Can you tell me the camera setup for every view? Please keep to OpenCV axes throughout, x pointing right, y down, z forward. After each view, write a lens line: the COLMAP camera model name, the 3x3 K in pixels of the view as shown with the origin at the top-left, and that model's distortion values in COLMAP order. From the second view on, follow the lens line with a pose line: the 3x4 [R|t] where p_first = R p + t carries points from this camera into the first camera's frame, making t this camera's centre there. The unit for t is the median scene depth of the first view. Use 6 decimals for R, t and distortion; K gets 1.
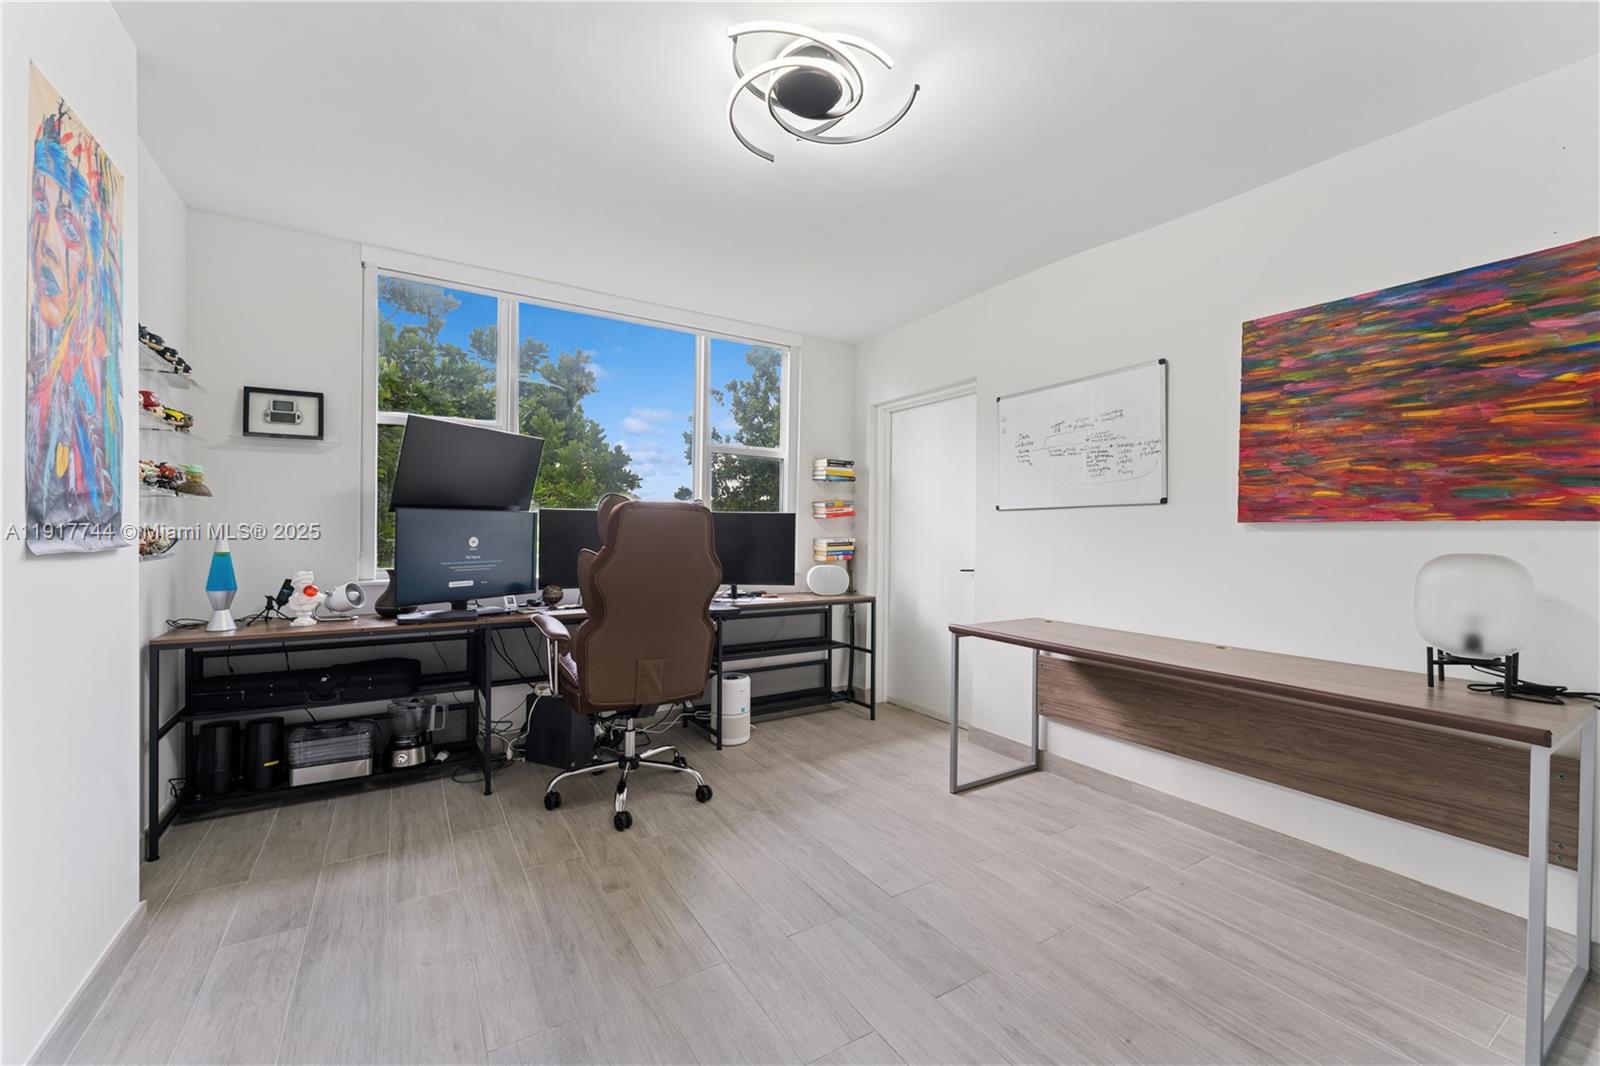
lens RADIAL K [[661.6, 0, 807.7], [0, 661.6, 539.7], [0, 0, 1]] dist [0.000942, -0.000592]
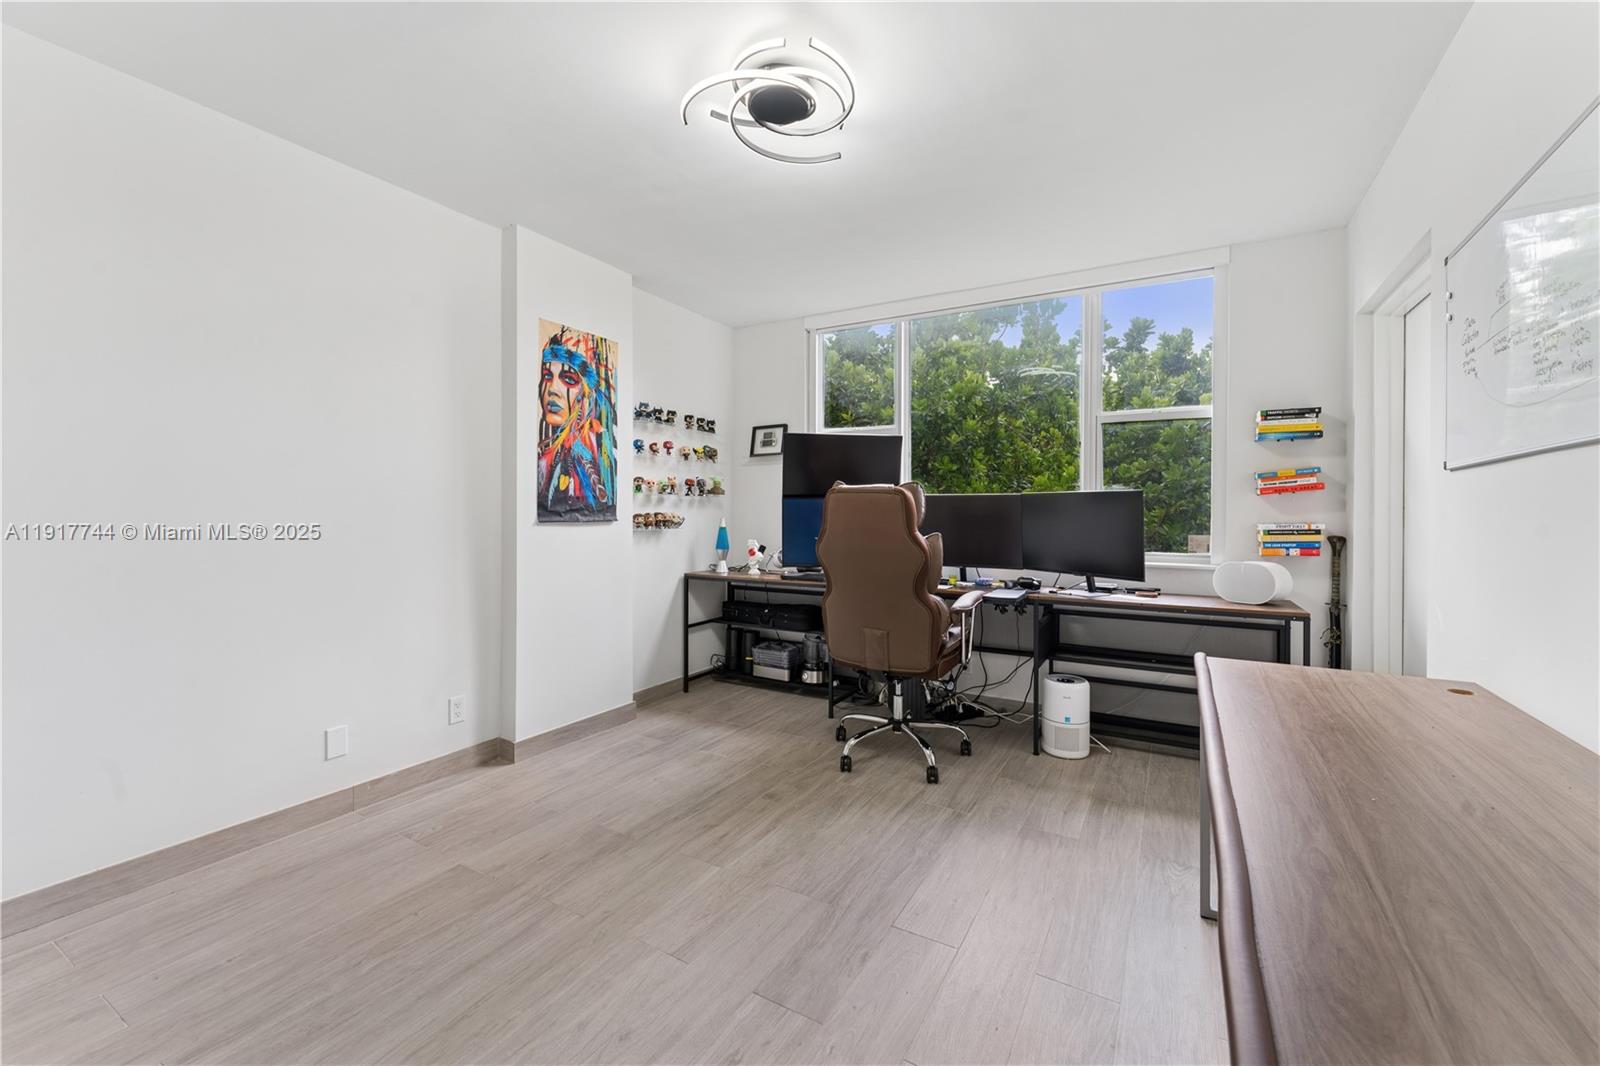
lens RADIAL K [[661.6, 0, 806.5], [0, 661.6, 517.1], [0, 0, 1]] dist [0.000942, -0.000592]
pose [[0.442937, -0.000789, -0.896552, 0.668284], [-0.011448, 0.999913, -0.006536, 0.001900], [0.896479, 0.013159, 0.442890, 0.386285]]
